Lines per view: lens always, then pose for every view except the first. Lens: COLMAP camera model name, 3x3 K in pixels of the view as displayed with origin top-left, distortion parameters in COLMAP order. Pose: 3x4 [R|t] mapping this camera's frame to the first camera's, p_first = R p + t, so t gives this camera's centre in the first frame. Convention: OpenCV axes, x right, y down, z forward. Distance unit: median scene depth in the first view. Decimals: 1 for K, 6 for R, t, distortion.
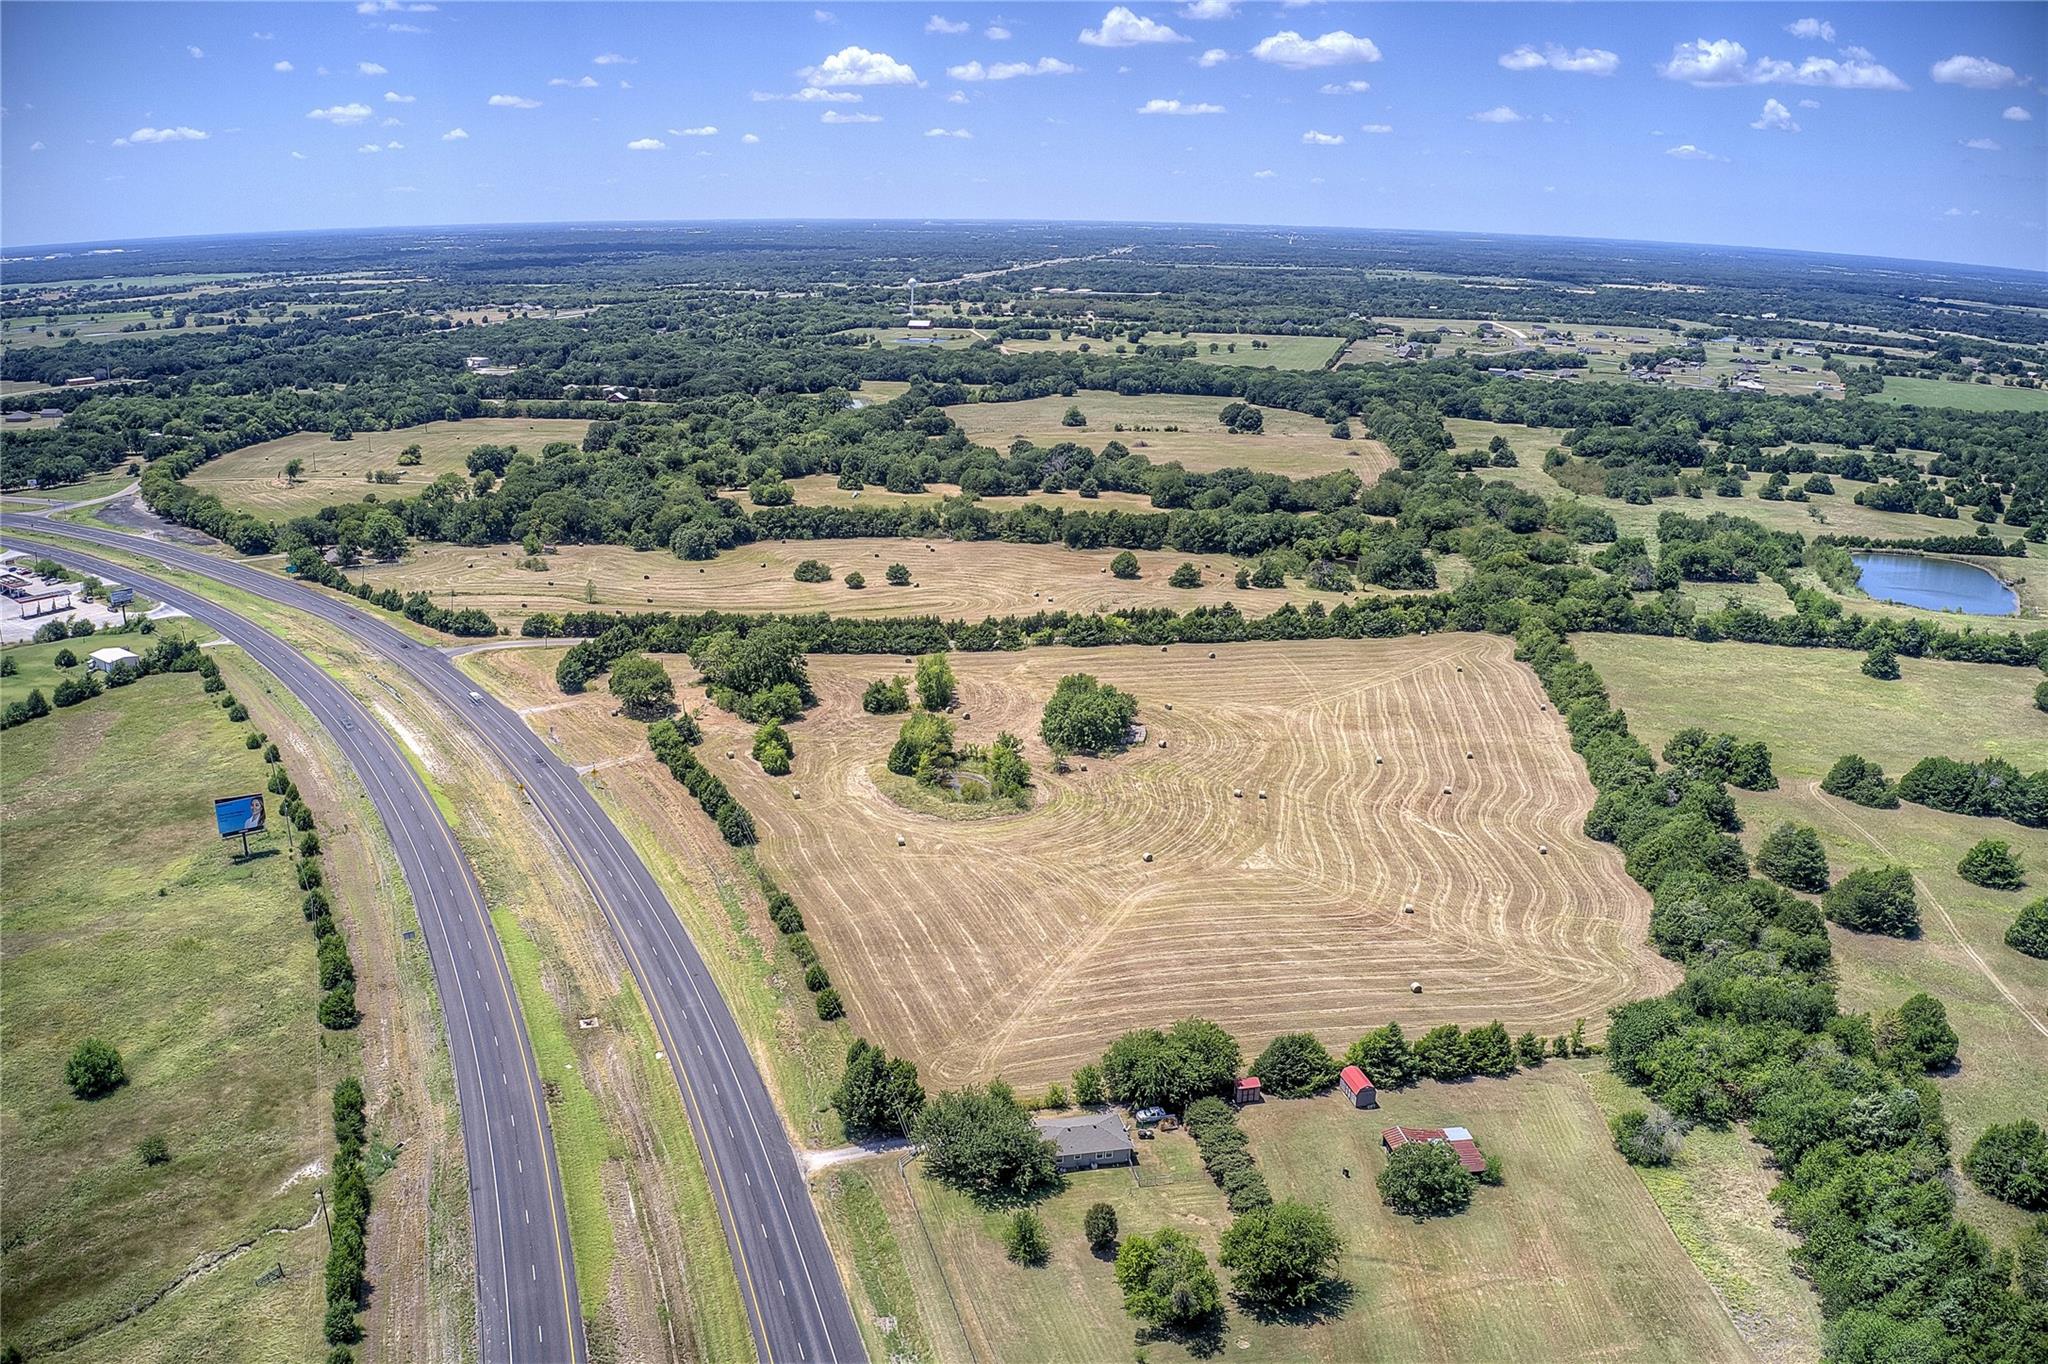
lens RADIAL K [[1636.6, 0, 1003.3], [0, 1636.6, 679.9], [0, 0, 1]] dist [-0.189978, 0.035234]
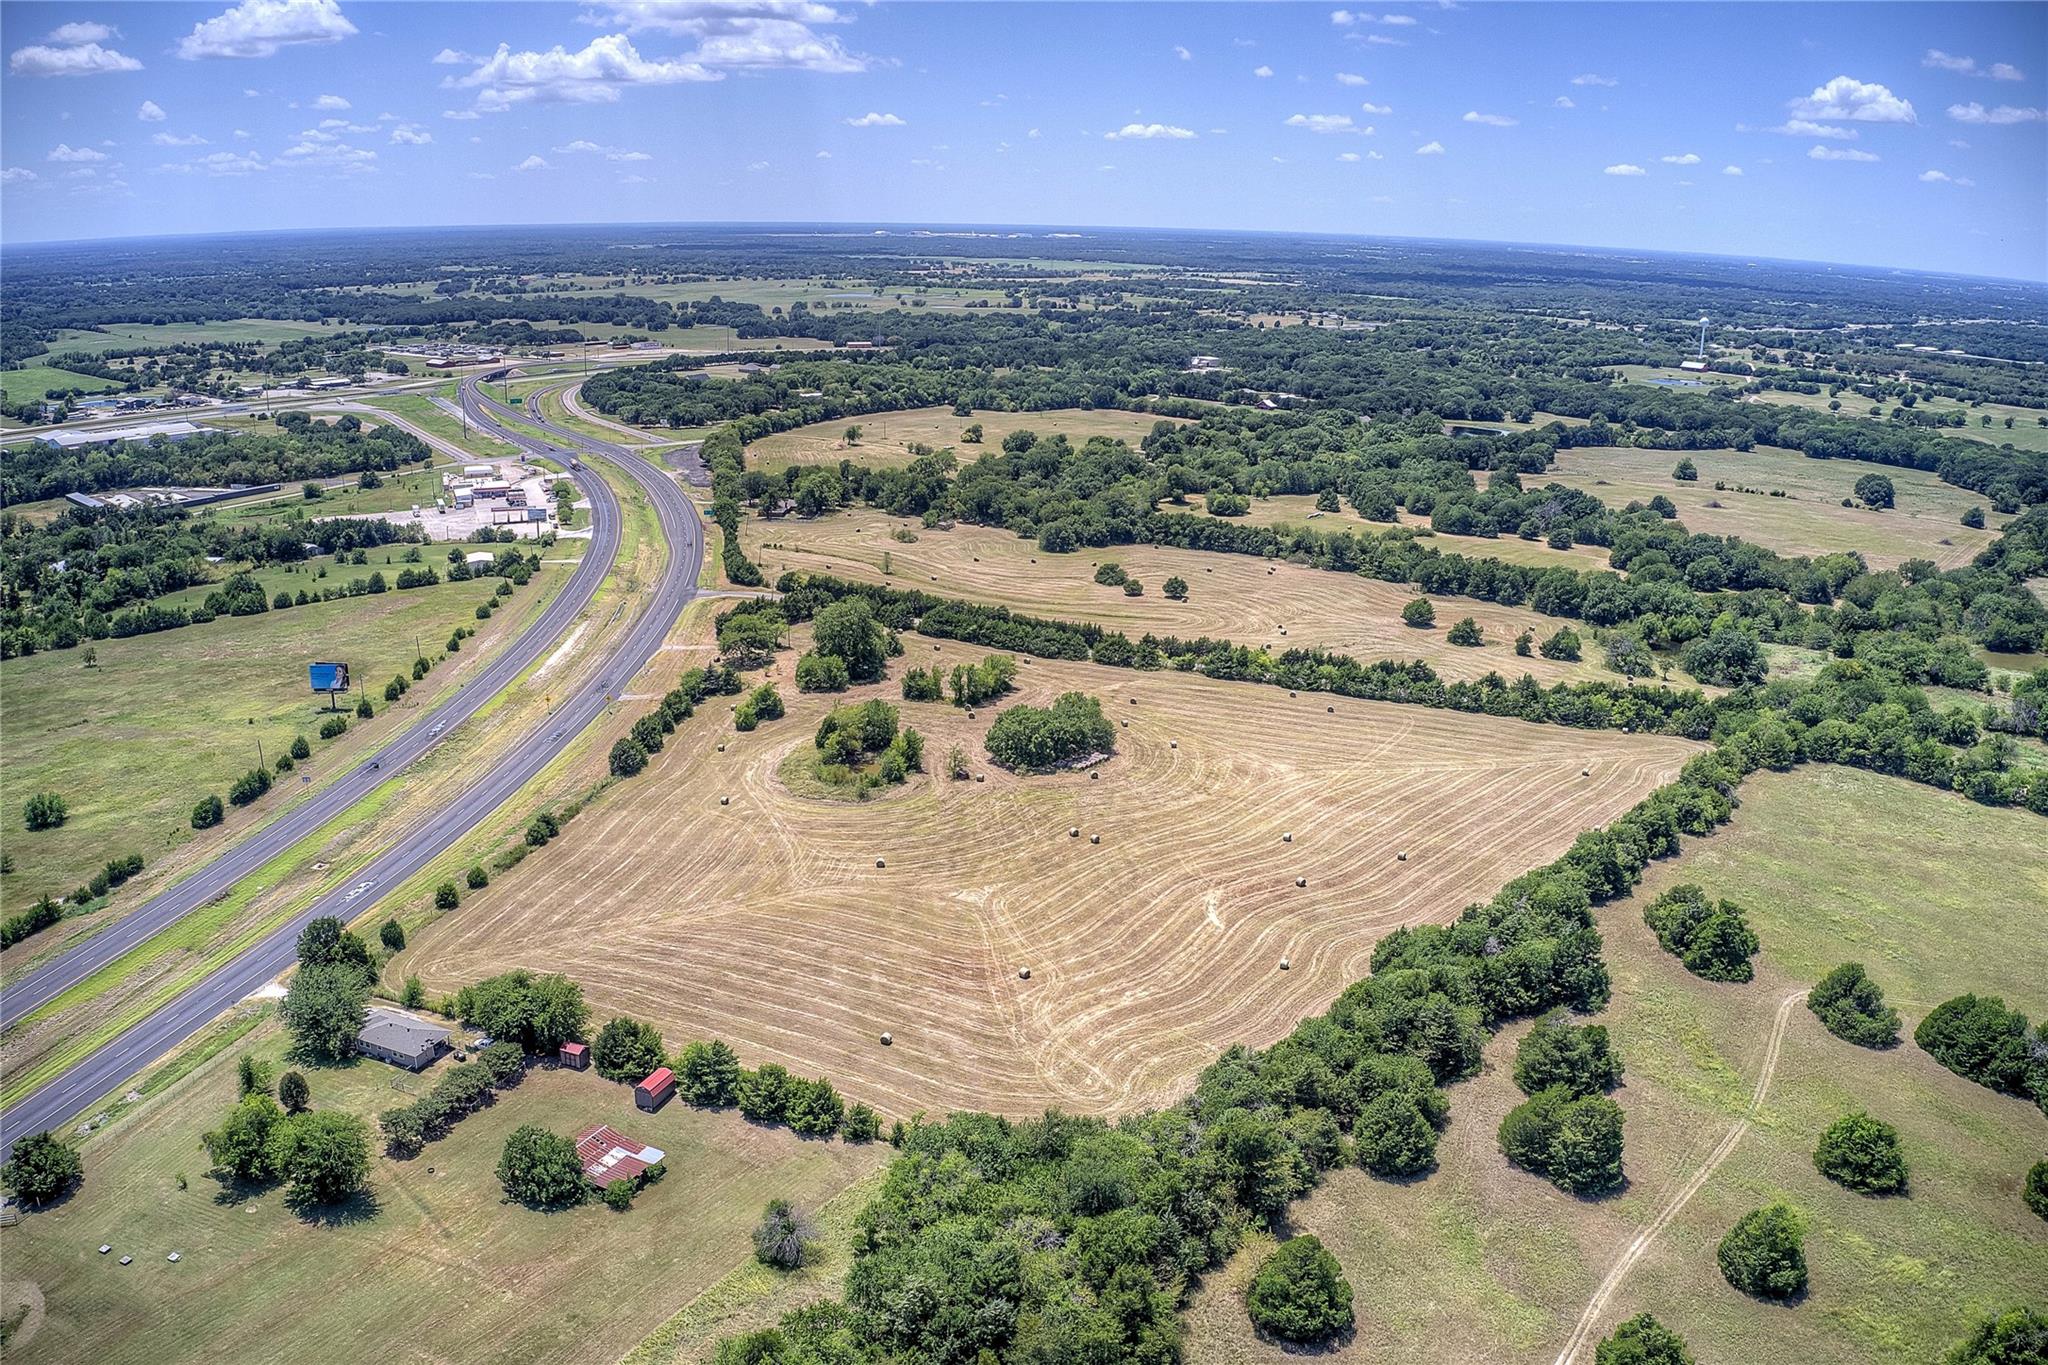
lens RADIAL K [[1636.6, 0, 1005.4], [0, 1636.6, 694.1], [0, 0, 1]] dist [-0.189978, 0.035234]
pose [[0.829387, 0.162526, -0.534512, 0.221848], [-0.163610, 0.985463, 0.045776, -0.016782], [0.534181, 0.049486, 0.843921, 0.065587]]
